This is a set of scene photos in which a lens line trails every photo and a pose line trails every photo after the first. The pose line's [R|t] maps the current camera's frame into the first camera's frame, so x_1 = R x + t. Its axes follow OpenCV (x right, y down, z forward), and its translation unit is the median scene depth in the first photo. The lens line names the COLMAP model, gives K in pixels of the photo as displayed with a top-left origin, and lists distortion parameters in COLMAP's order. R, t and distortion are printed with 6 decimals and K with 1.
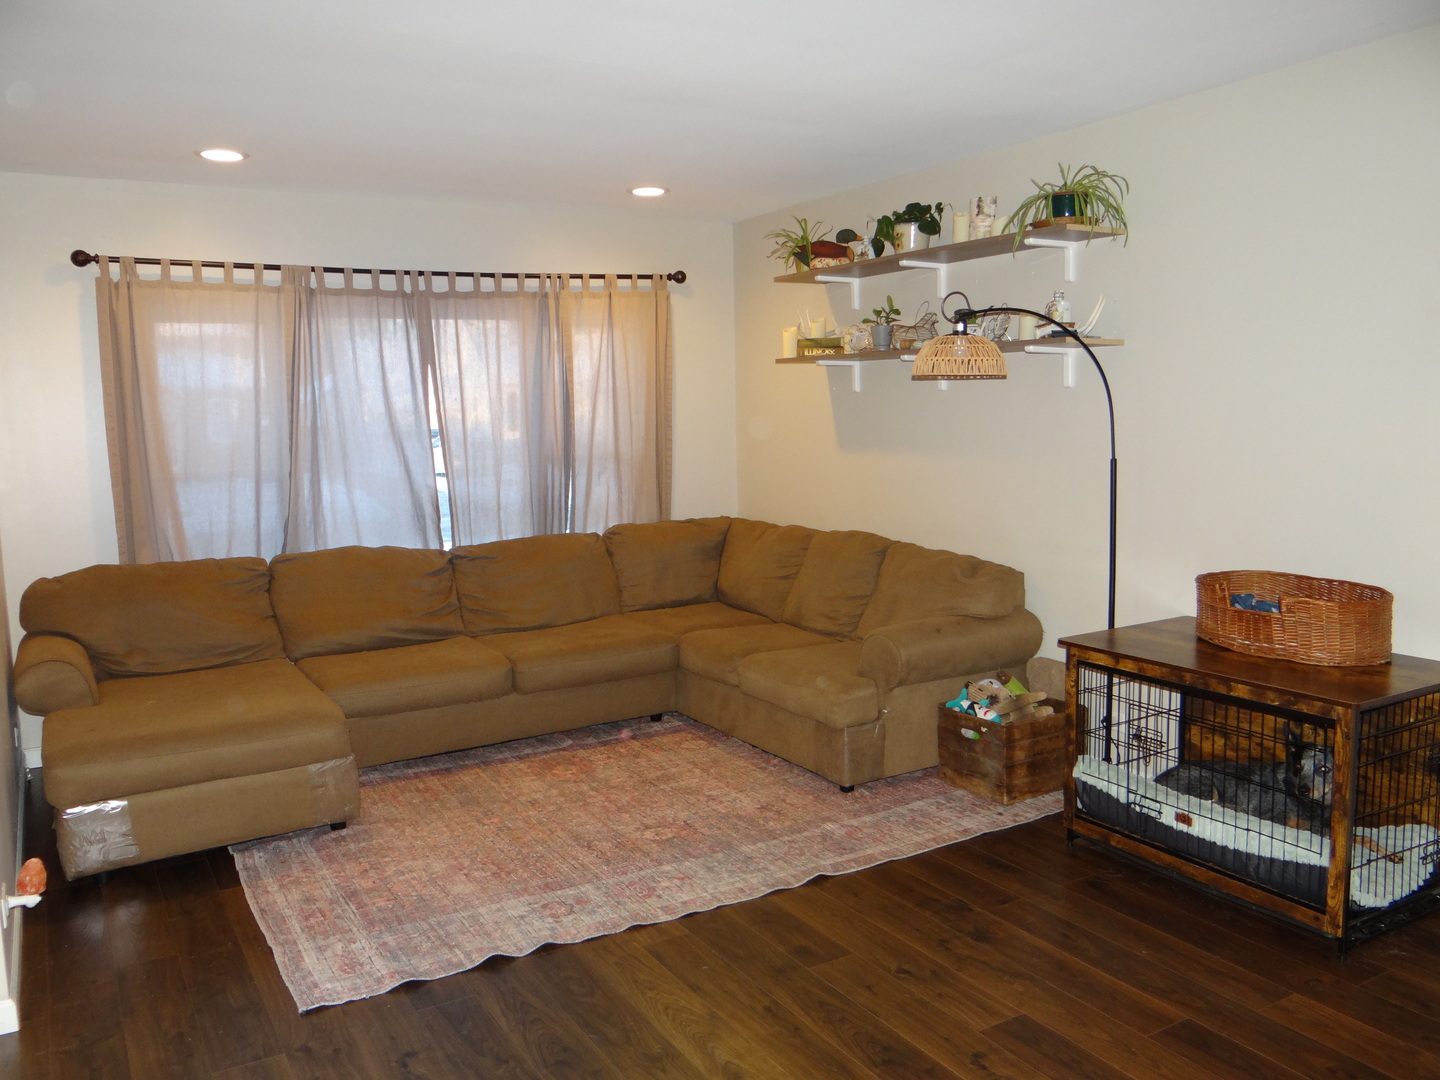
lens RADIAL K [[1132.5, 0, 703.5], [0, 1132.5, 541.3], [0, 0, 1]] dist [0.002680, 0.002552]
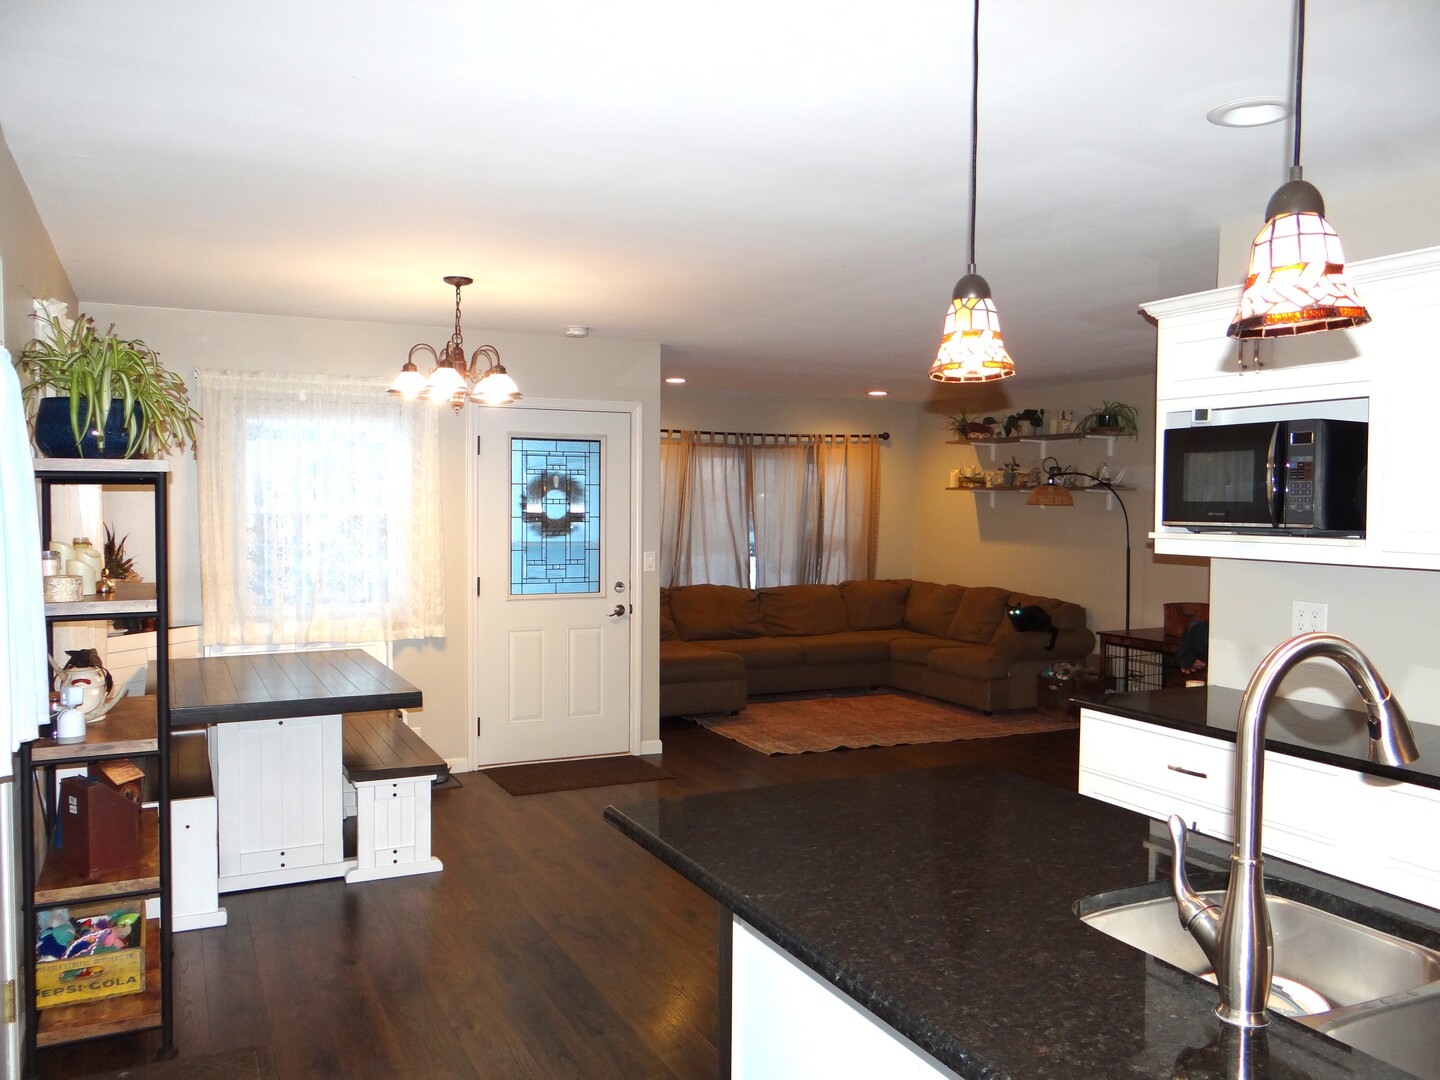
lens RADIAL K [[1135.2, 0, 720.0], [0, 1135.2, 540.0], [0, 0, 1]] dist [0.000333, 0.000646]
pose [[0.996913, 0.035667, -0.069945, -0.196346], [-0.041708, 0.995343, -0.086906, 0.107481], [0.066520, 0.089555, 0.993758, -0.940385]]
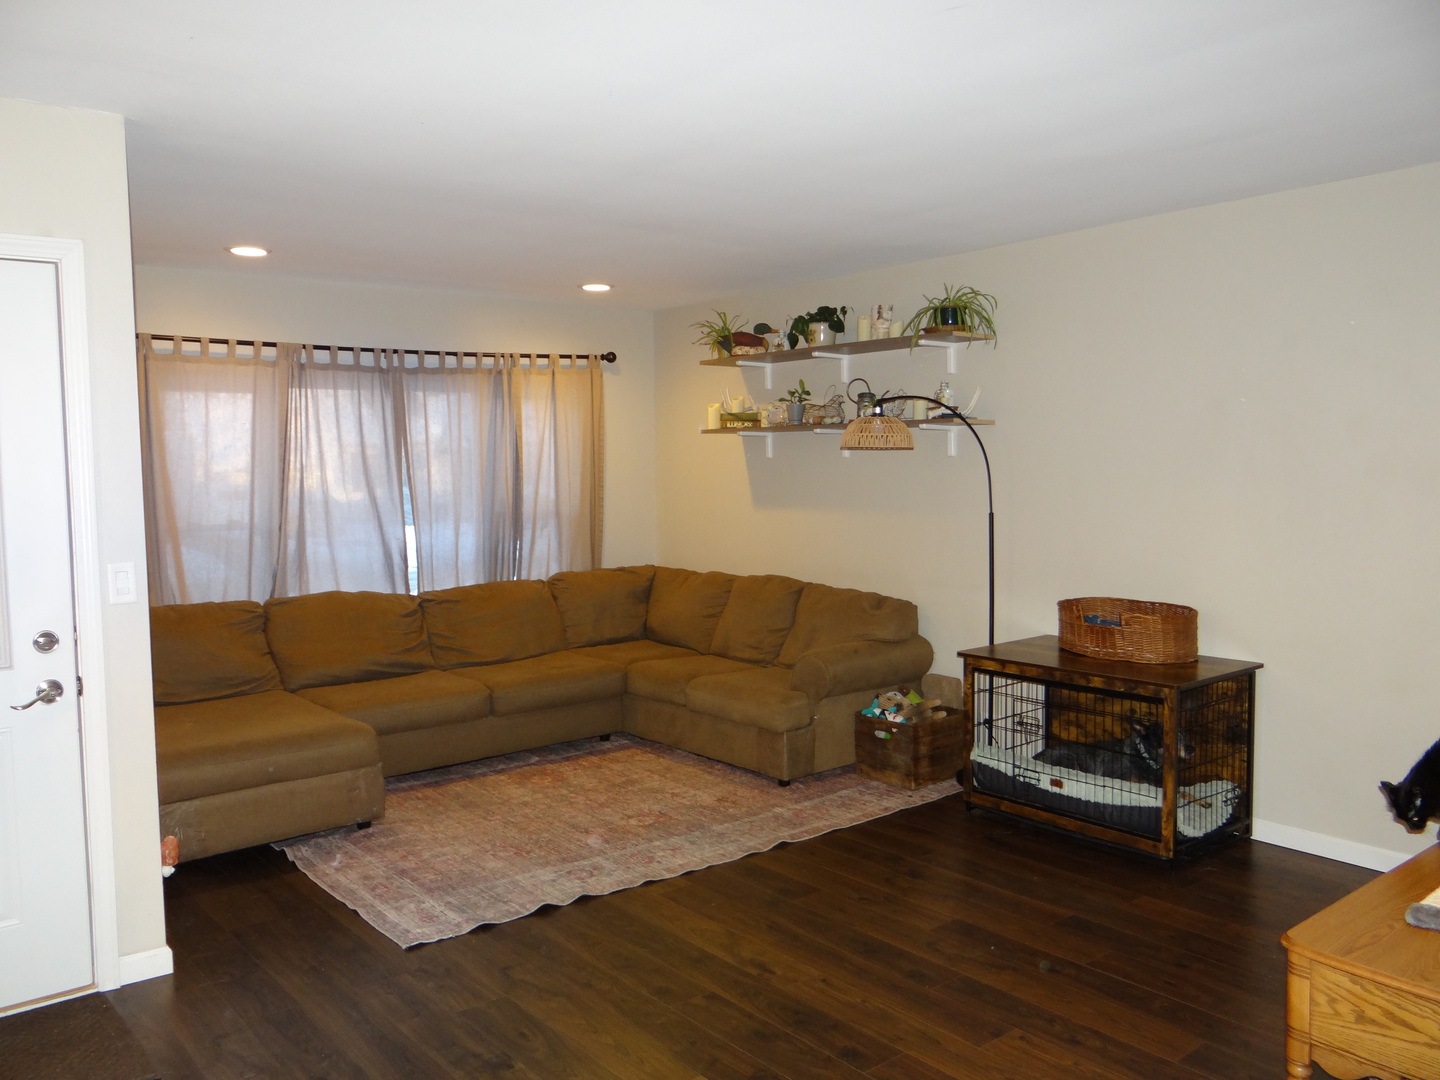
lens RADIAL K [[1132.5, 0, 703.5], [0, 1132.5, 541.3], [0, 0, 1]] dist [0.002680, 0.002552]
pose [[0.989230, -0.001736, 0.146360, -0.132815], [0.009820, 0.998464, -0.054530, 0.023756], [-0.146040, 0.055380, 0.987727, -0.195433]]
